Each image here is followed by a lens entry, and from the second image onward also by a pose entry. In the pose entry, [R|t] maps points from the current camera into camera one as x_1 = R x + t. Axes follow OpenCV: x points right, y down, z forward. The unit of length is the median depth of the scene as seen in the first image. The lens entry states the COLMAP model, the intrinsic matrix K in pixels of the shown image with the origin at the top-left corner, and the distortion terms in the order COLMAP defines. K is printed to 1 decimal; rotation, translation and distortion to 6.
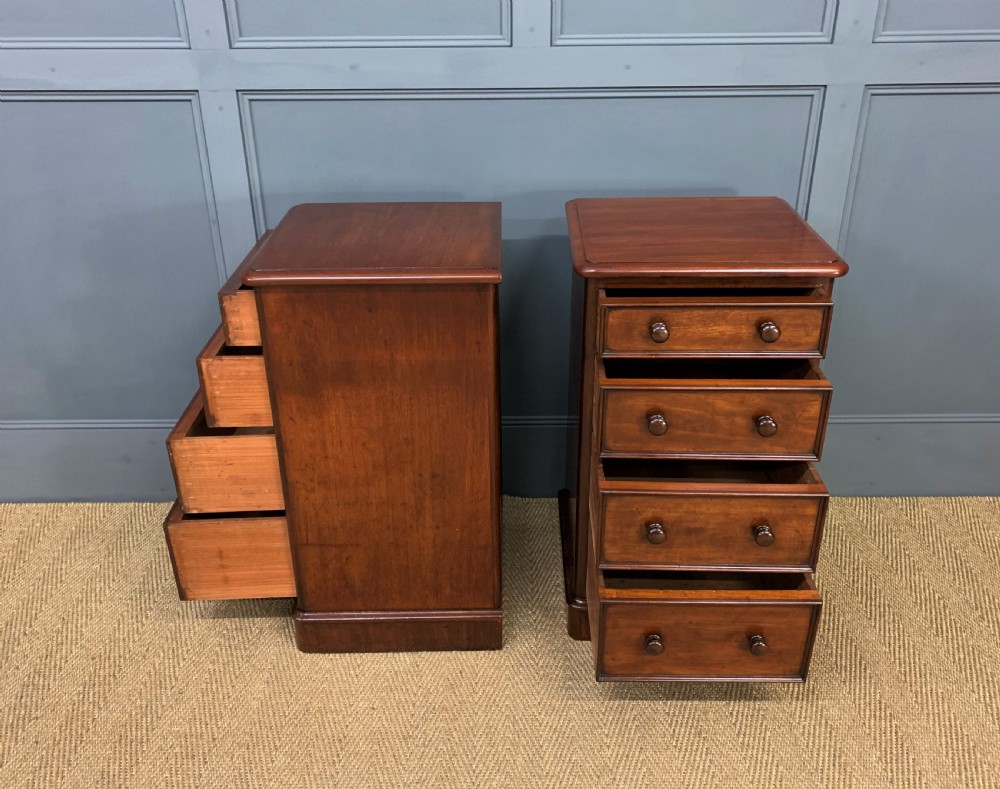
lens RADIAL K [[876.5, 0, 510.1], [0, 876.5, 378.8], [0, 0, 1]] dist [0.052195, -0.006526]
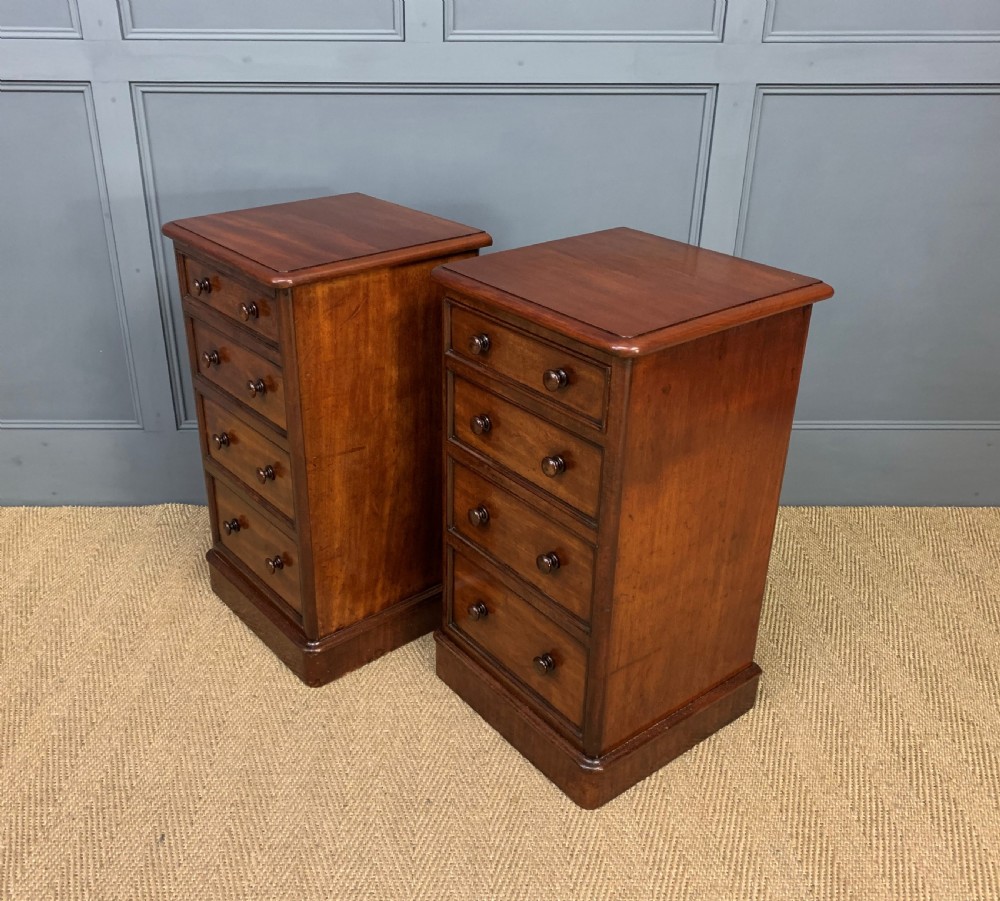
lens RADIAL K [[948.2, 0, 464.7], [0, 948.2, 410.2], [0, 0, 1]] dist [0.051459, 0.000000]
pose [[0.999955, 0.007801, 0.005372, 0.069617], [-0.007692, 0.999771, -0.019975, 0.065984], [-0.005526, 0.019933, 0.999786, -0.080380]]
